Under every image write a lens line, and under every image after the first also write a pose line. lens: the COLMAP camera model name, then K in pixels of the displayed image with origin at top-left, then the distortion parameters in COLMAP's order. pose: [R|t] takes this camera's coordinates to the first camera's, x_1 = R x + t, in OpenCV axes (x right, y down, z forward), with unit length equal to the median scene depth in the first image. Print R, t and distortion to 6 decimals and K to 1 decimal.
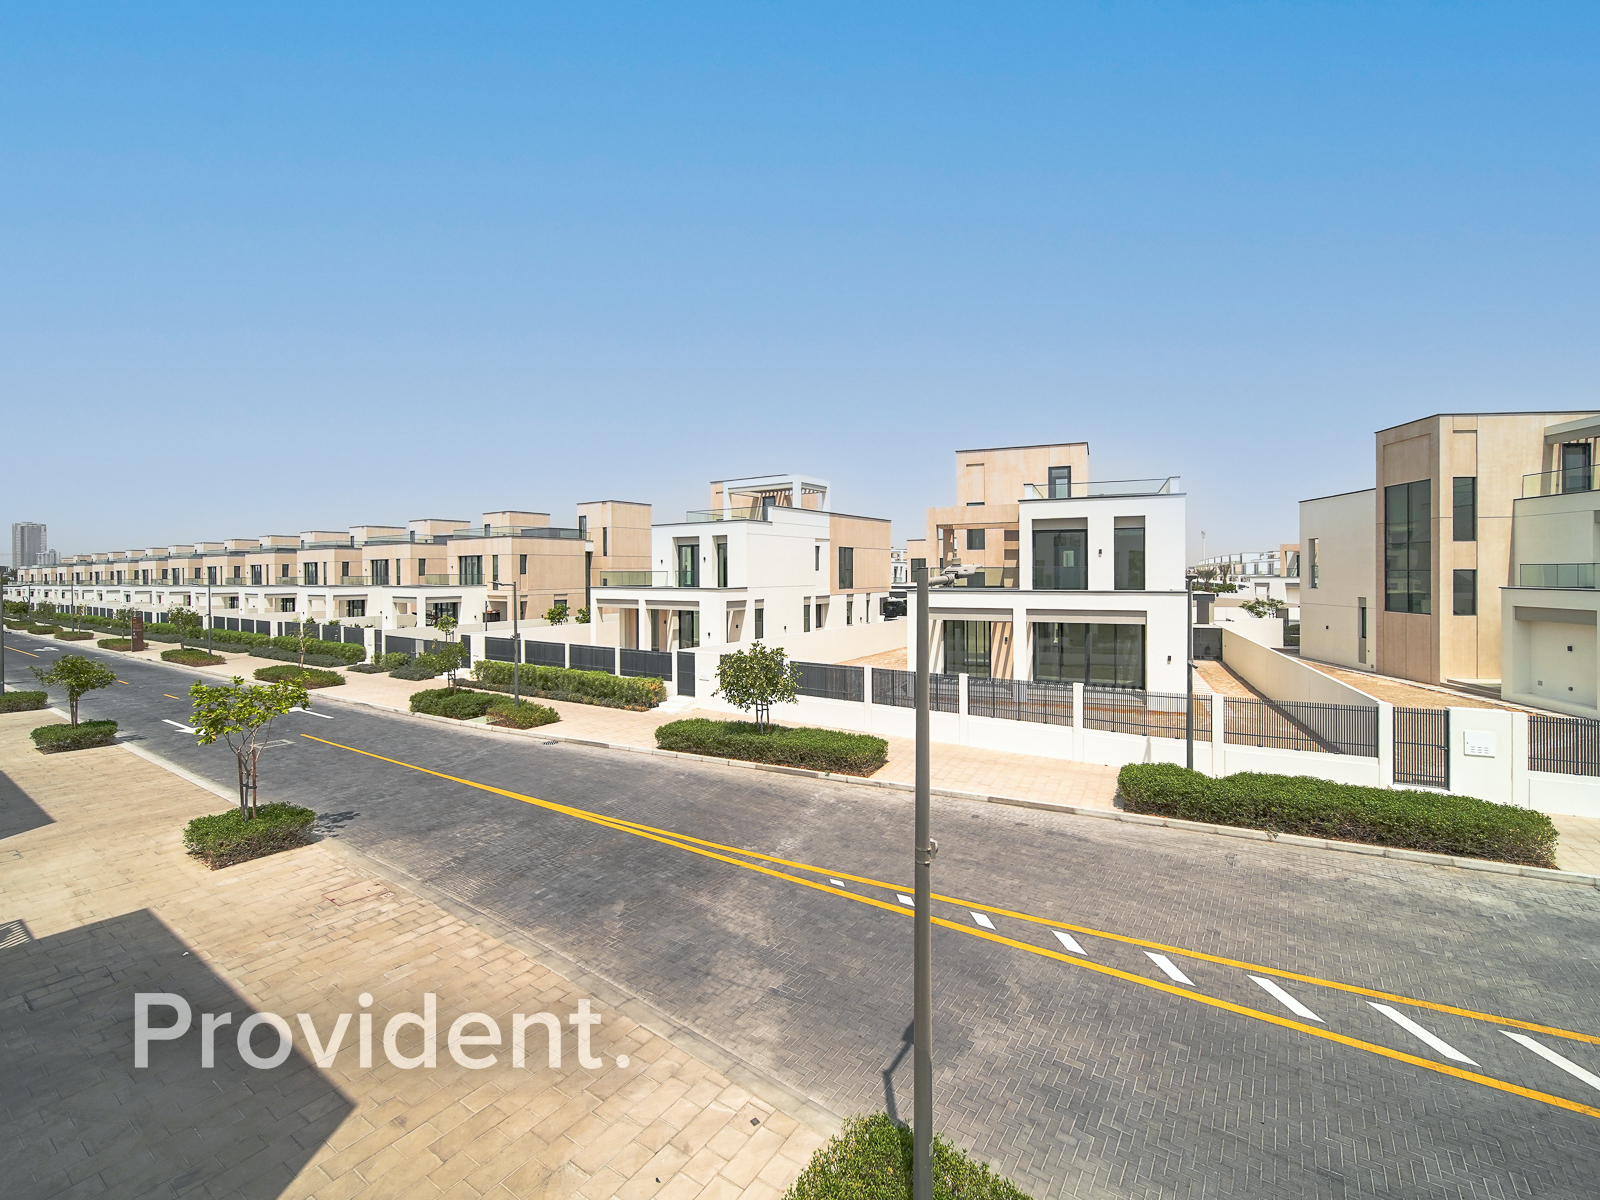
lens RADIAL K [[658.5, 0, 842.4], [0, 658.5, 573.1], [0, 0, 1]] dist [-0.010088, -0.000205]
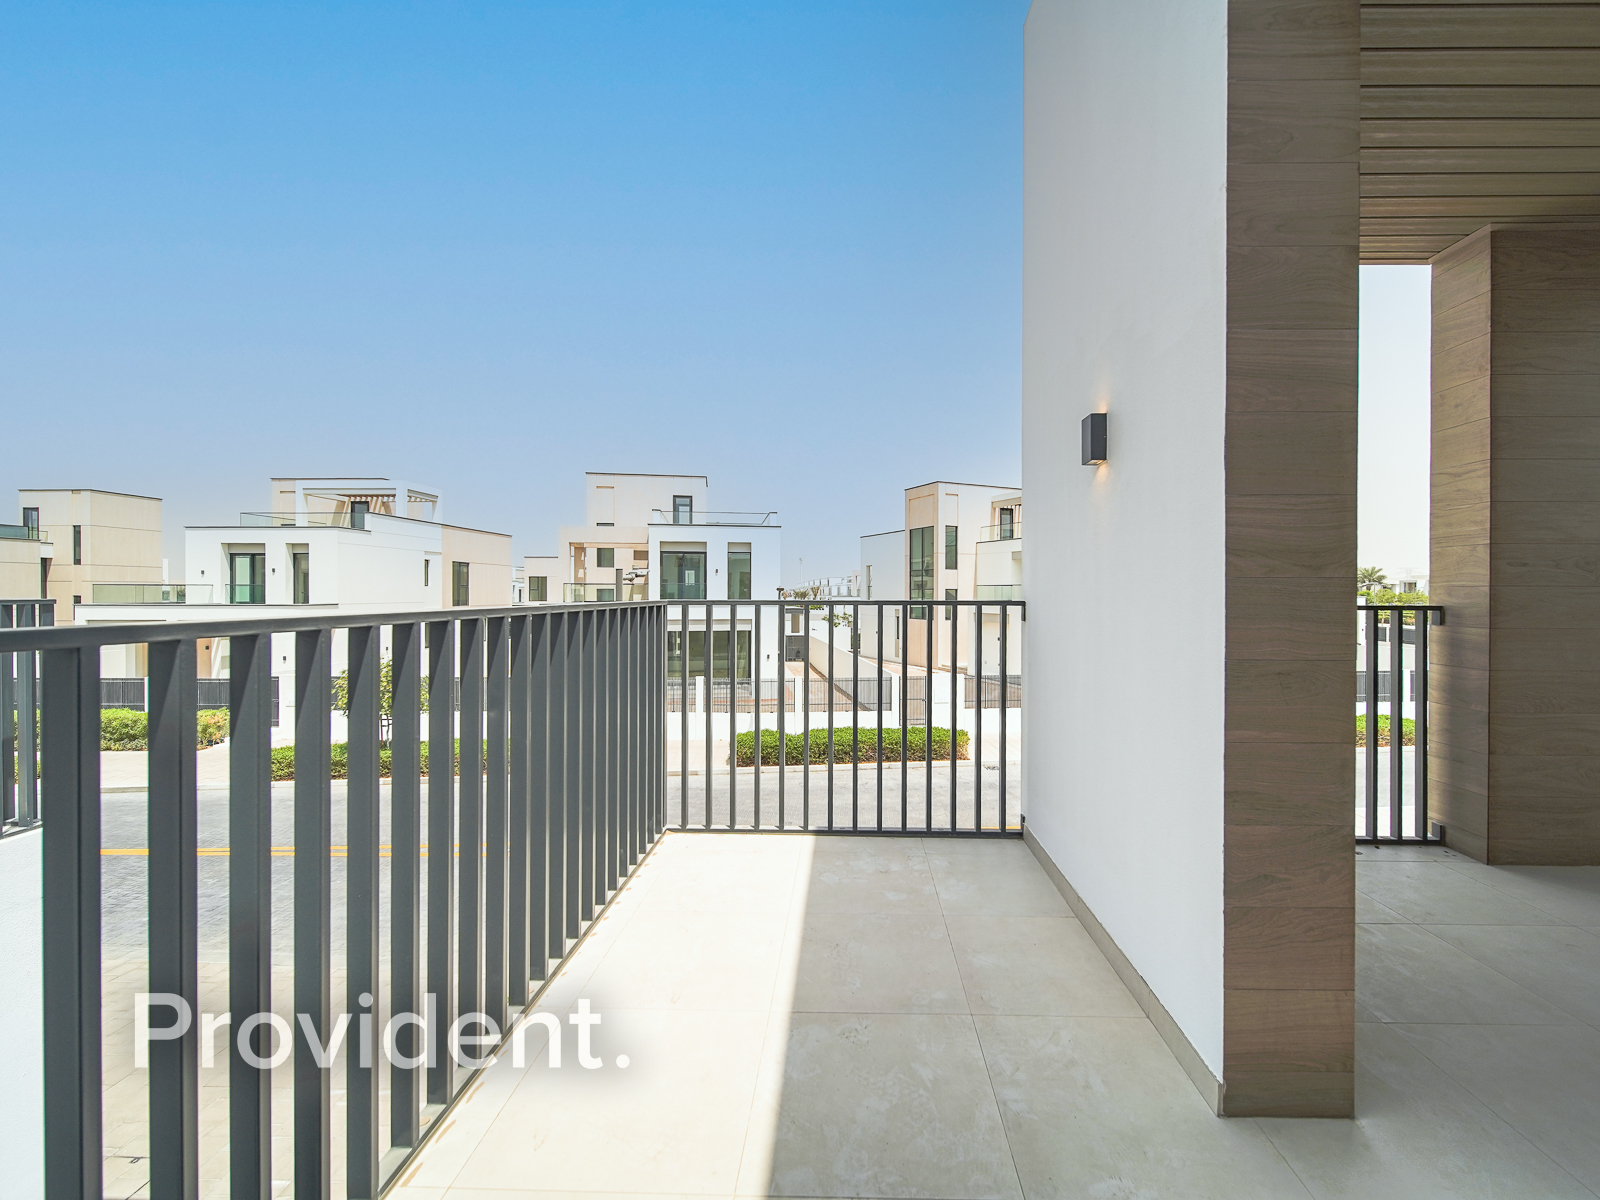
lens RADIAL K [[658.5, 0, 828.3], [0, 658.5, 588.5], [0, 0, 1]] dist [-0.010088, -0.000205]
pose [[0.855680, 0.009246, 0.517423, -0.038221], [-0.004495, 0.999935, -0.010435, 0.007852], [-0.517486, 0.006603, 0.855666, -0.093980]]
